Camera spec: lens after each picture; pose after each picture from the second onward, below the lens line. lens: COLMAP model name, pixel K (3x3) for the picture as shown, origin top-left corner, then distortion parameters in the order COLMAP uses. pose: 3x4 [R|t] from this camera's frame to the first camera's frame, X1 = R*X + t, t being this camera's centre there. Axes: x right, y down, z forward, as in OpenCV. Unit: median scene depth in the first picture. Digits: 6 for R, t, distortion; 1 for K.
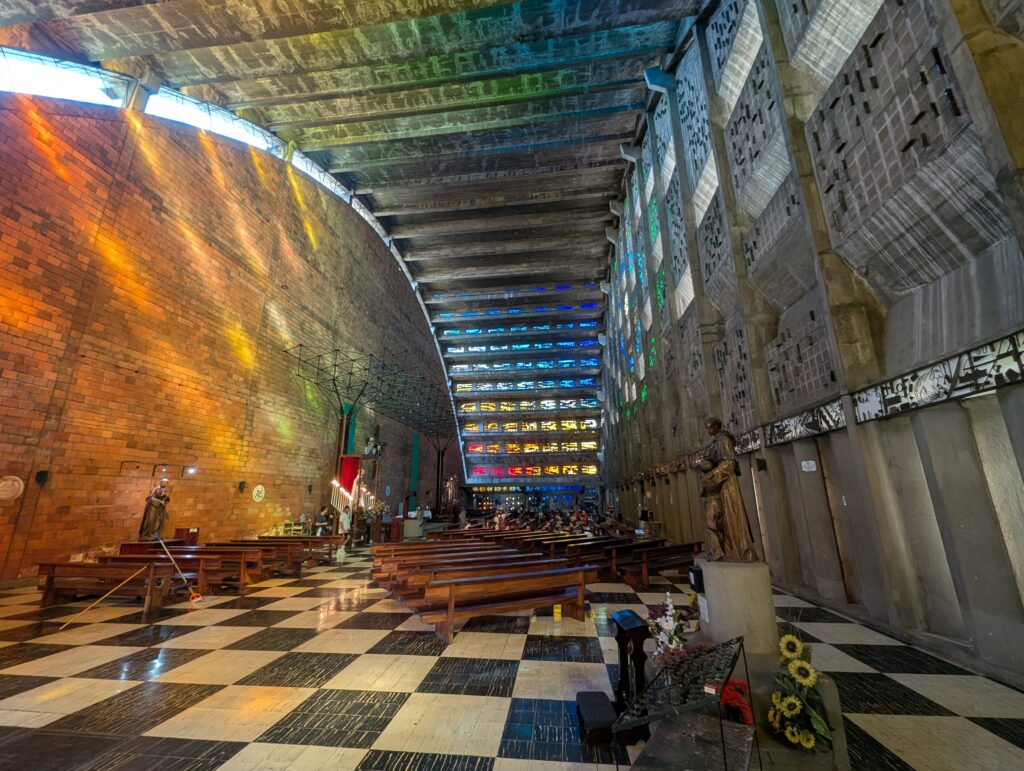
lens RADIAL K [[423.5, 0, 512.0], [0, 423.5, 385.5], [0, 0, 1]] dist [0.002020, -0.000053]
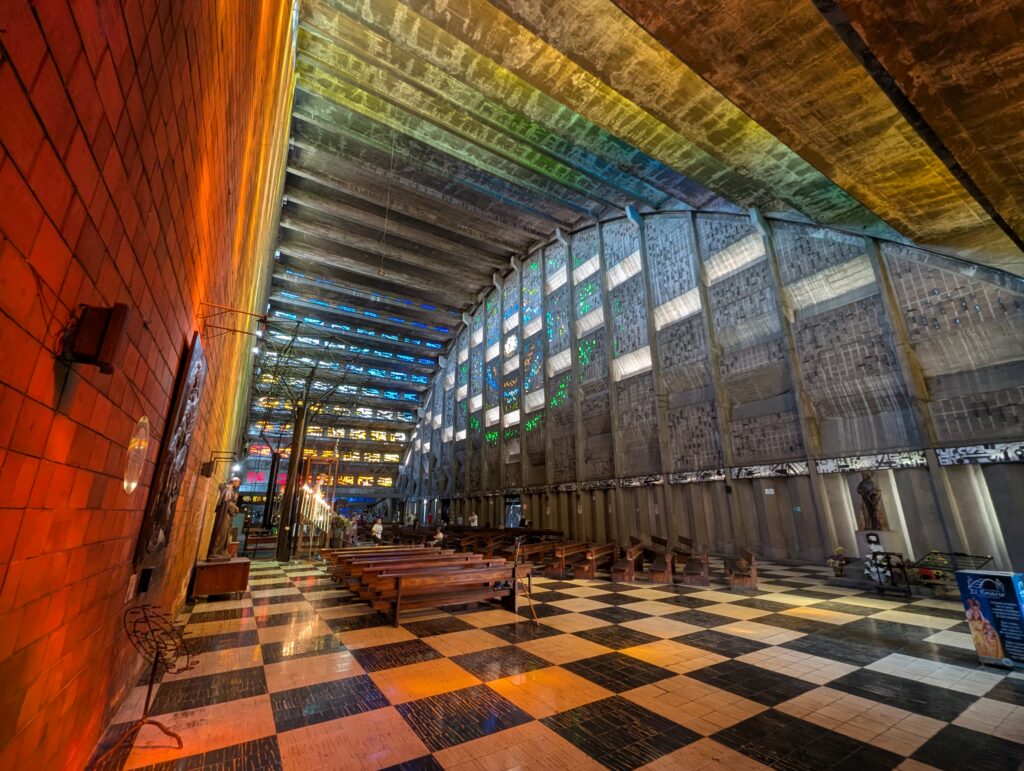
lens RADIAL K [[423.5, 0, 512.0], [0, 423.5, 385.5], [0, 0, 1]] dist [0.002020, -0.000053]
pose [[0.781082, 0.180893, 0.597653, -0.325554], [-0.162934, 0.983004, -0.084587, 0.014861], [-0.602797, -0.031308, 0.797280, 0.037472]]
